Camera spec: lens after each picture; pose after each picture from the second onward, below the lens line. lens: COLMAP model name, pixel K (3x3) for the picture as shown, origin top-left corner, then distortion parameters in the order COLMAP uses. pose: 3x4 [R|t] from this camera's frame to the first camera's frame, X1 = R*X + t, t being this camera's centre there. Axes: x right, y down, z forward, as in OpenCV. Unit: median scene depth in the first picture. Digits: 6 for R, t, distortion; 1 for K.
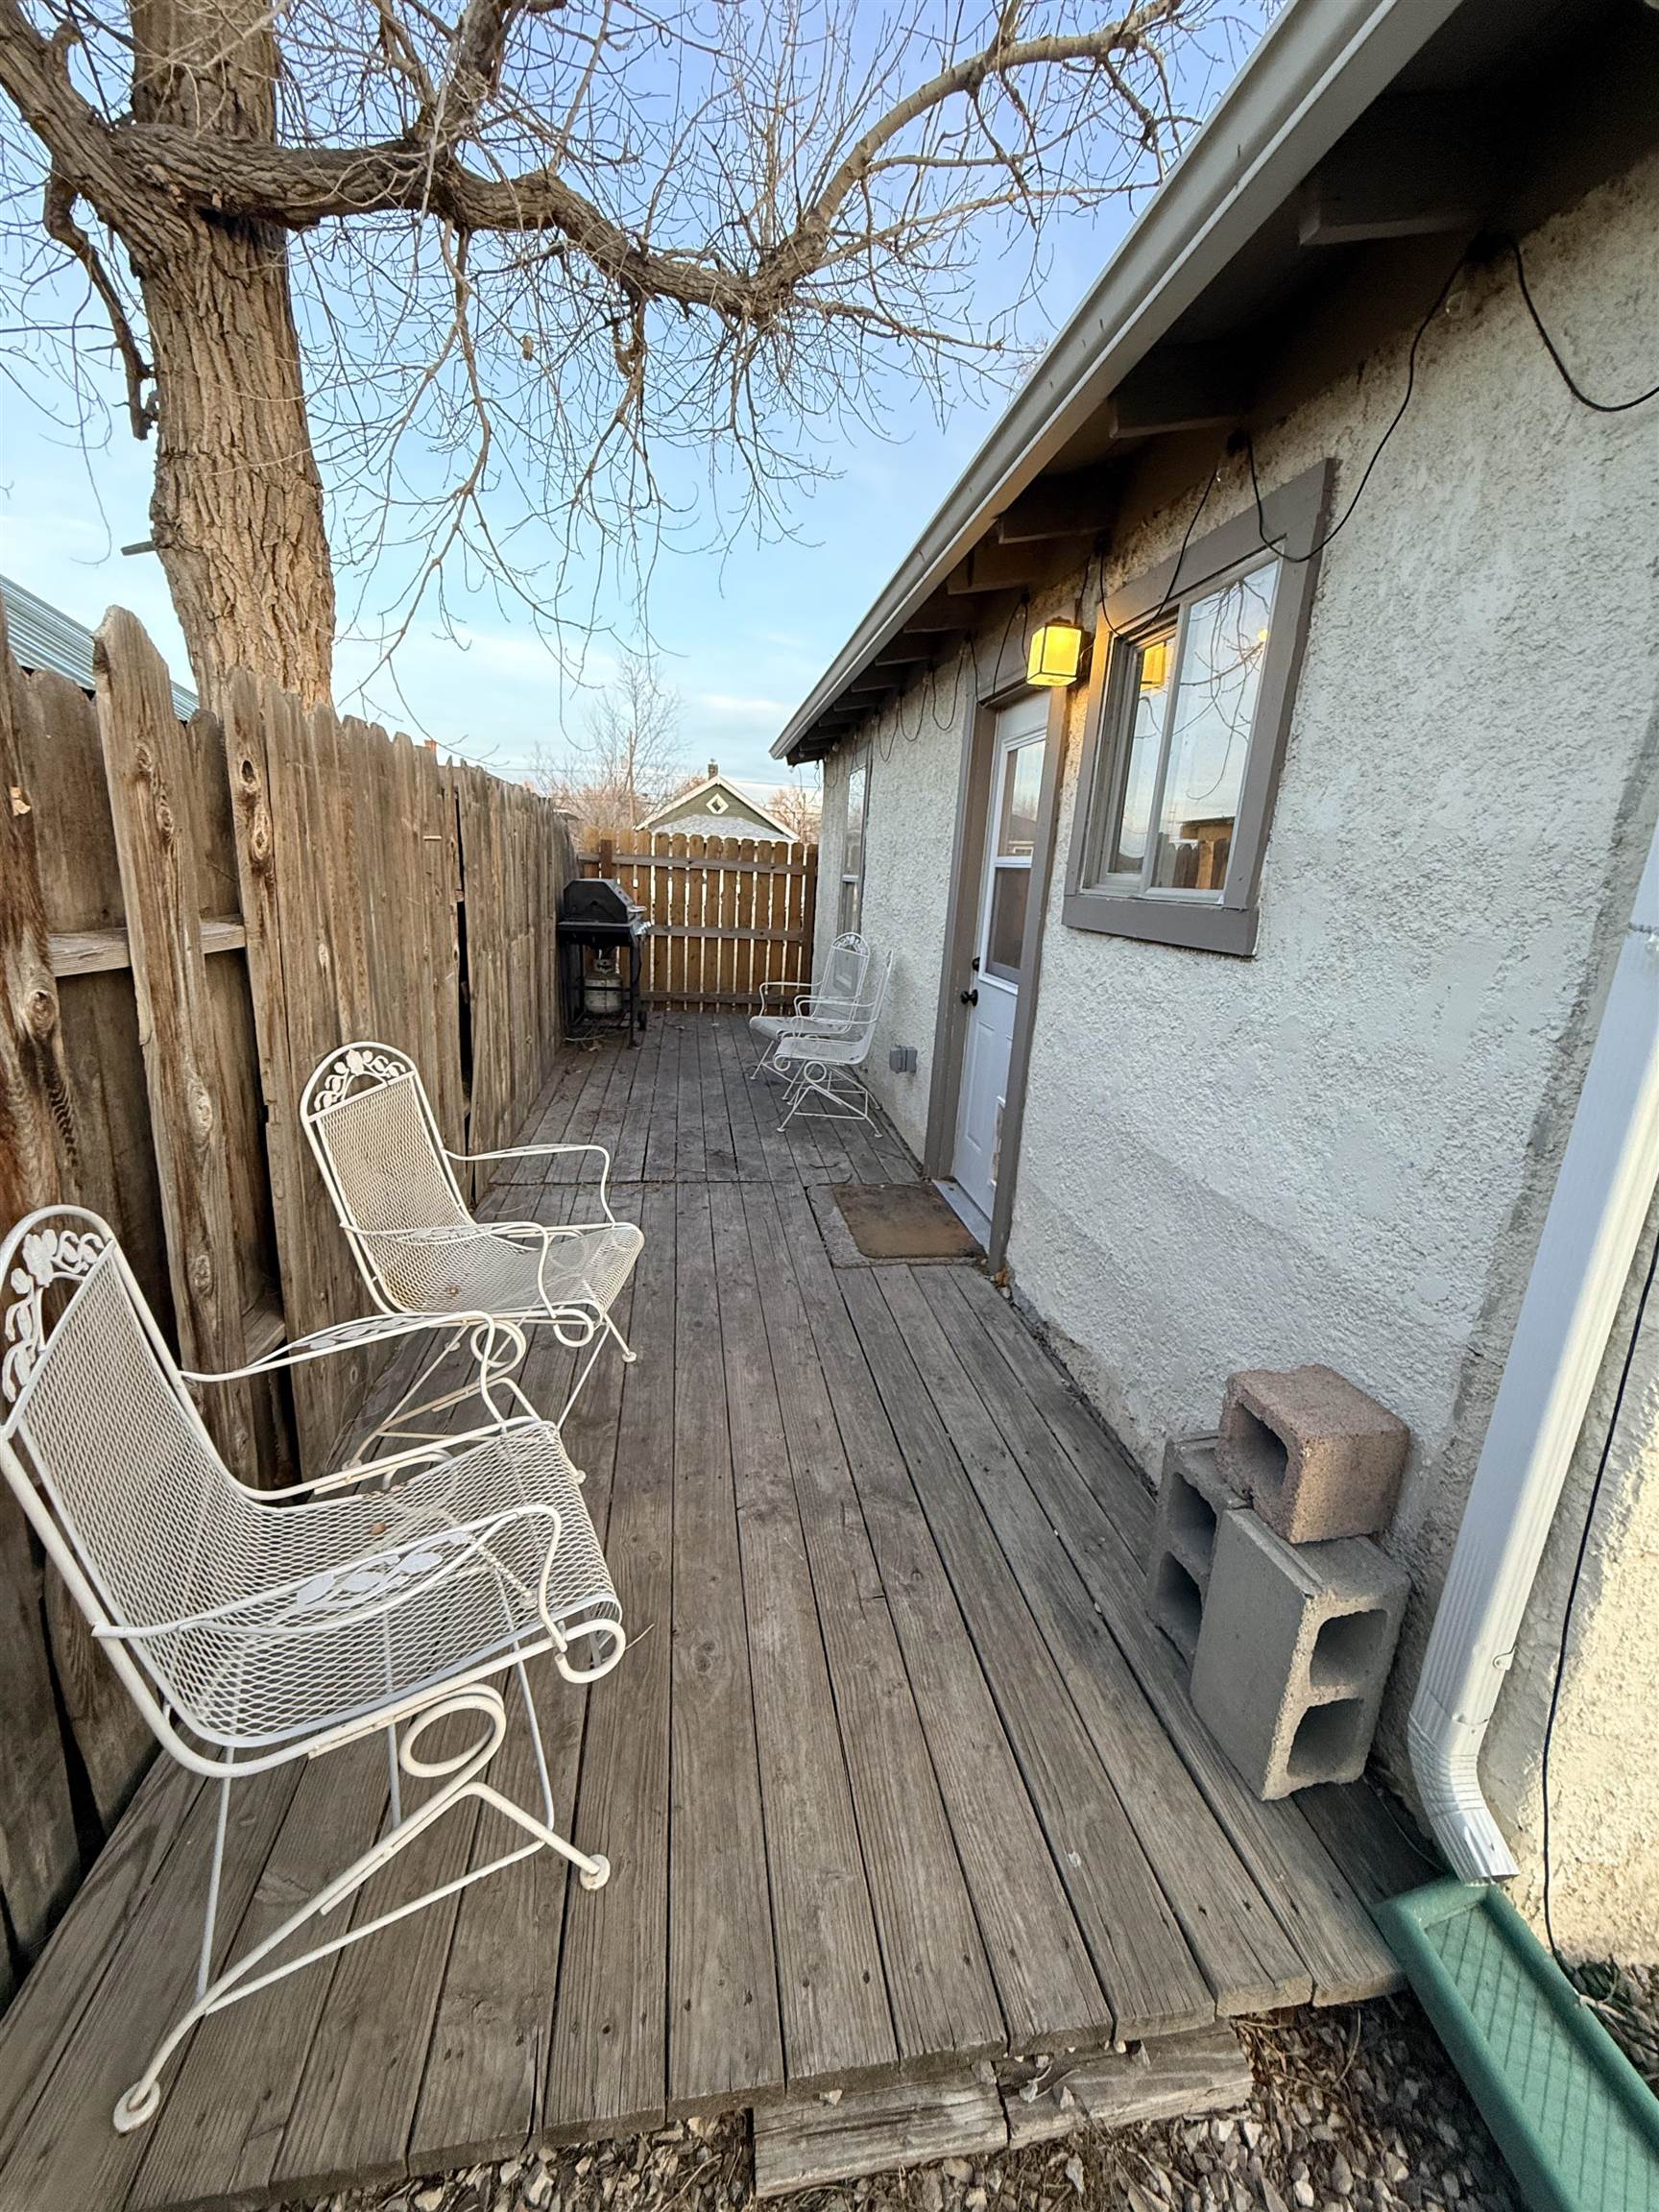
lens RADIAL K [[877.7, 0, 827.7], [0, 877.7, 1102.3], [0, 0, 1]] dist [0.001397, -0.000596]
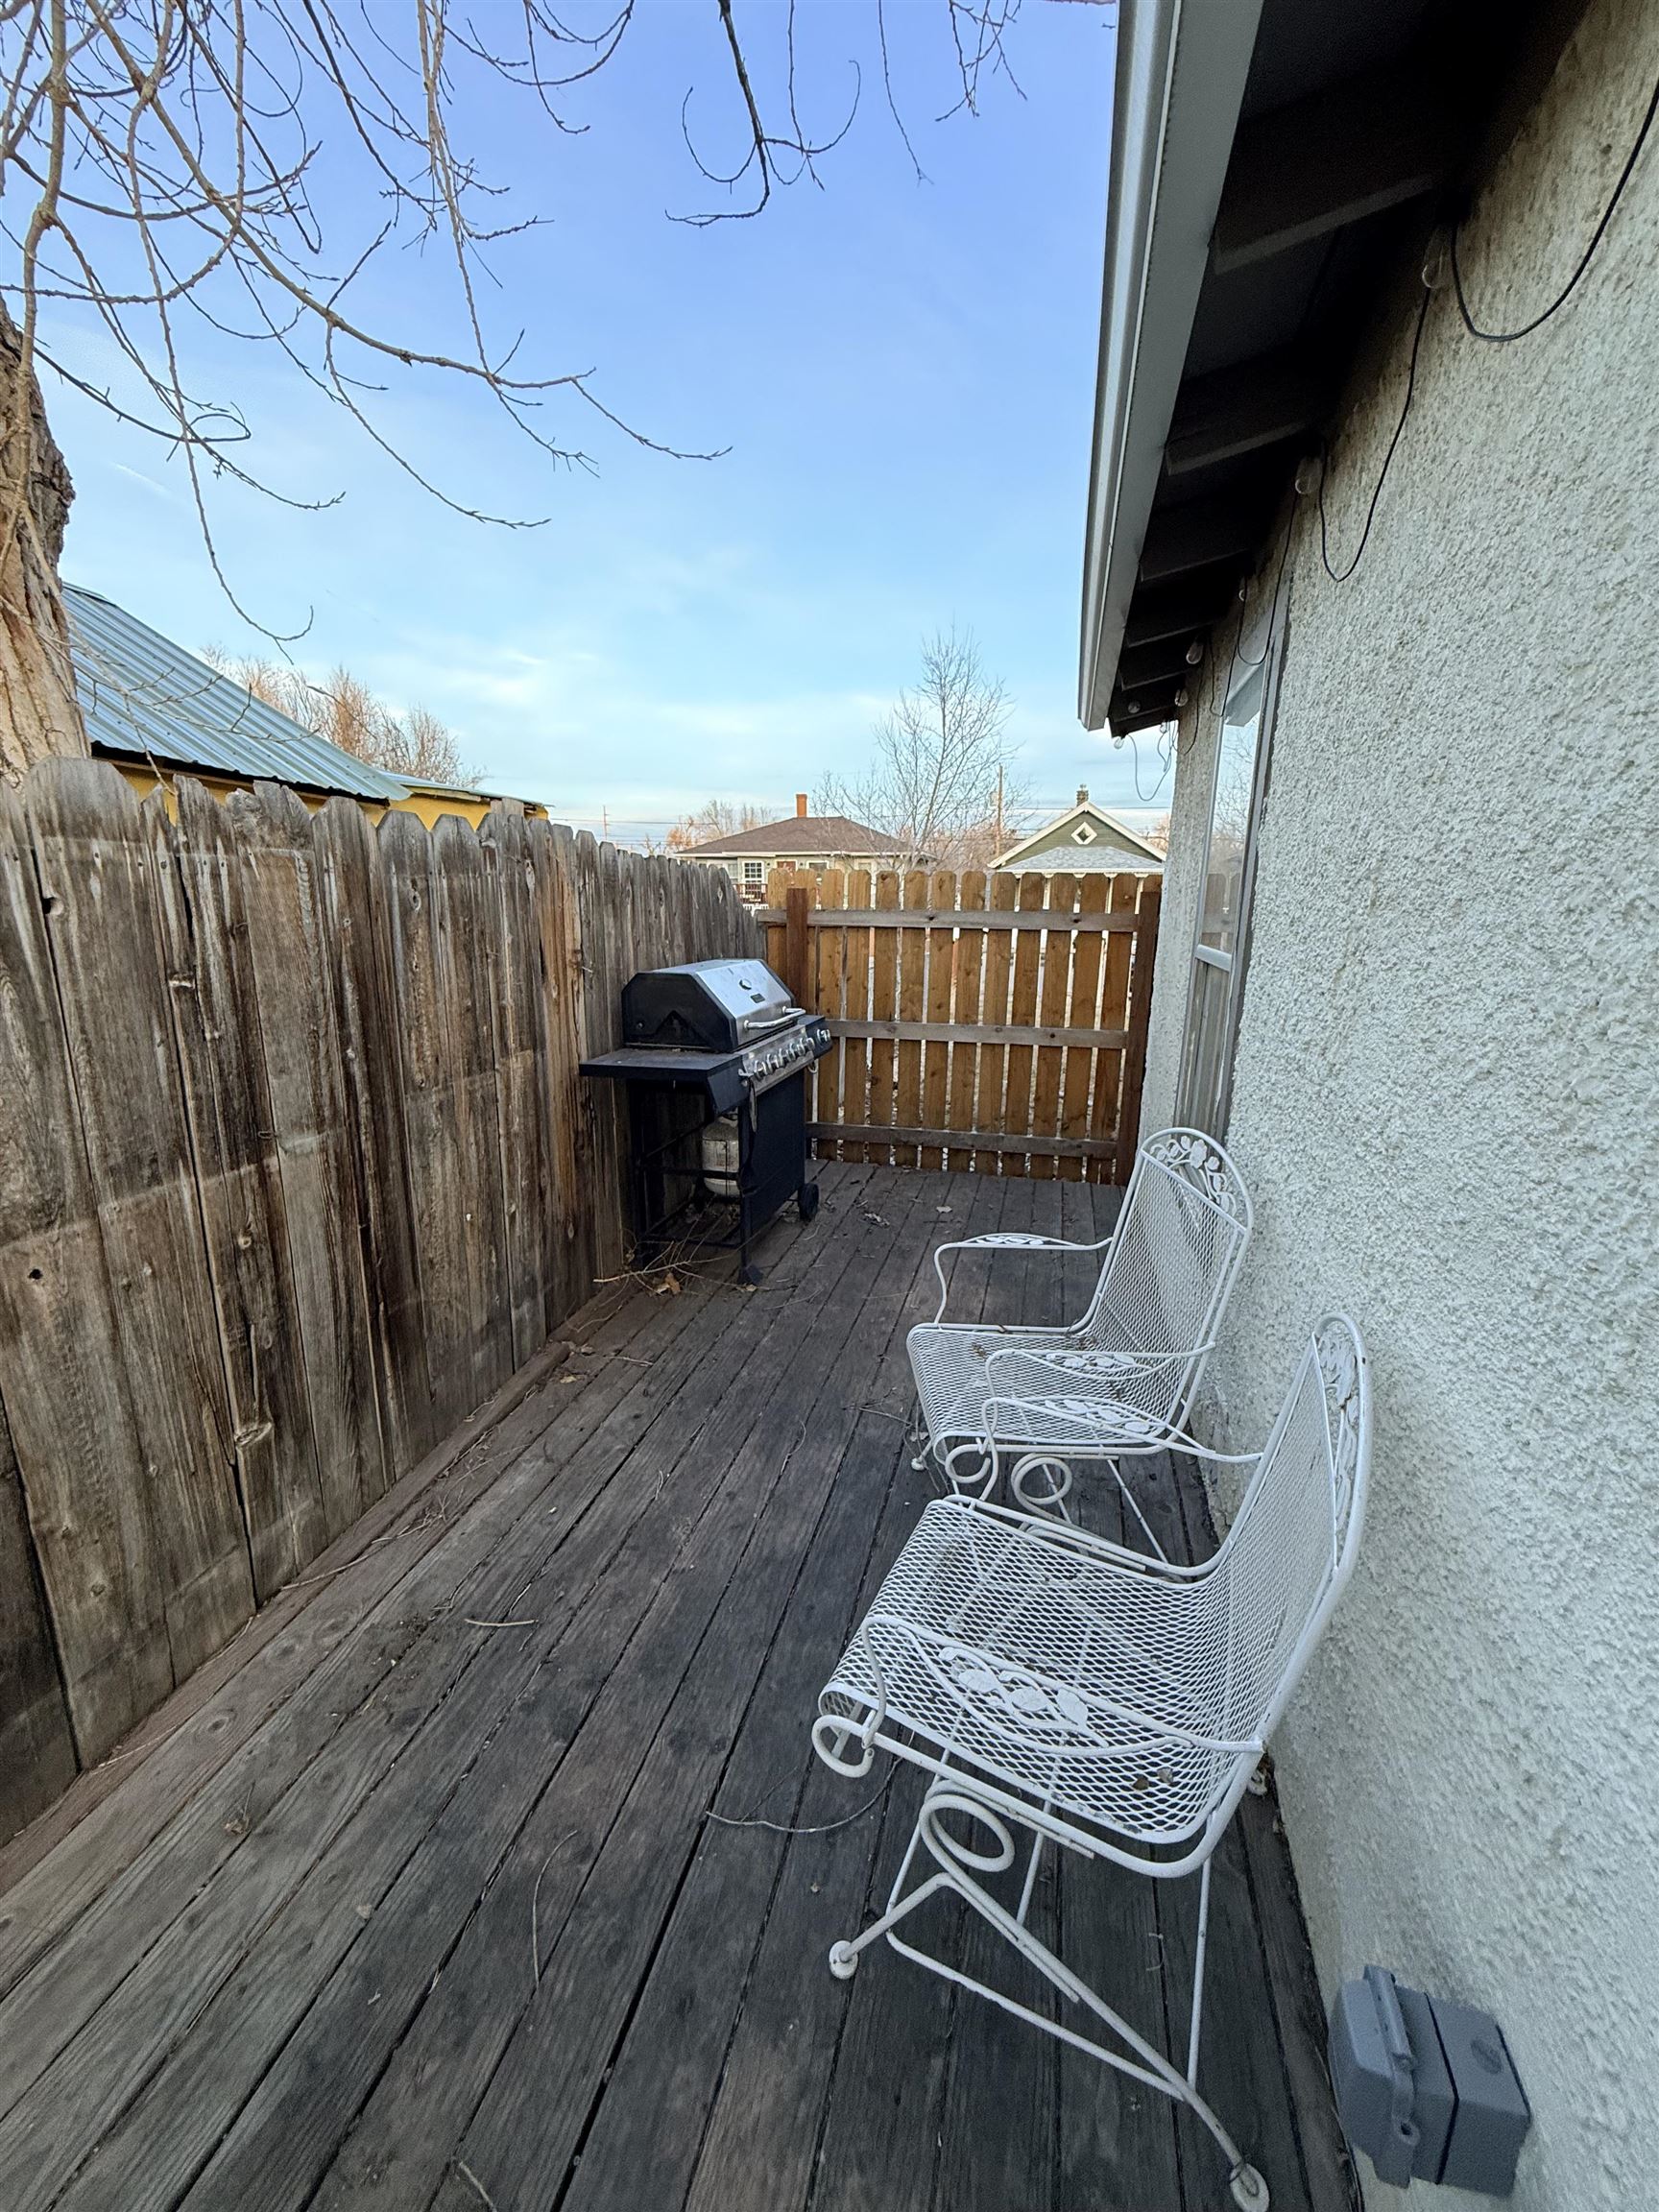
lens RADIAL K [[877.7, 0, 827.7], [0, 877.7, 1102.3], [0, 0, 1]] dist [0.001397, -0.000596]
pose [[0.915963, 0.046203, -0.398595, 0.021300], [-0.061696, 0.997753, -0.026123, -0.128733], [0.396492, 0.048519, 0.916755, 0.431617]]
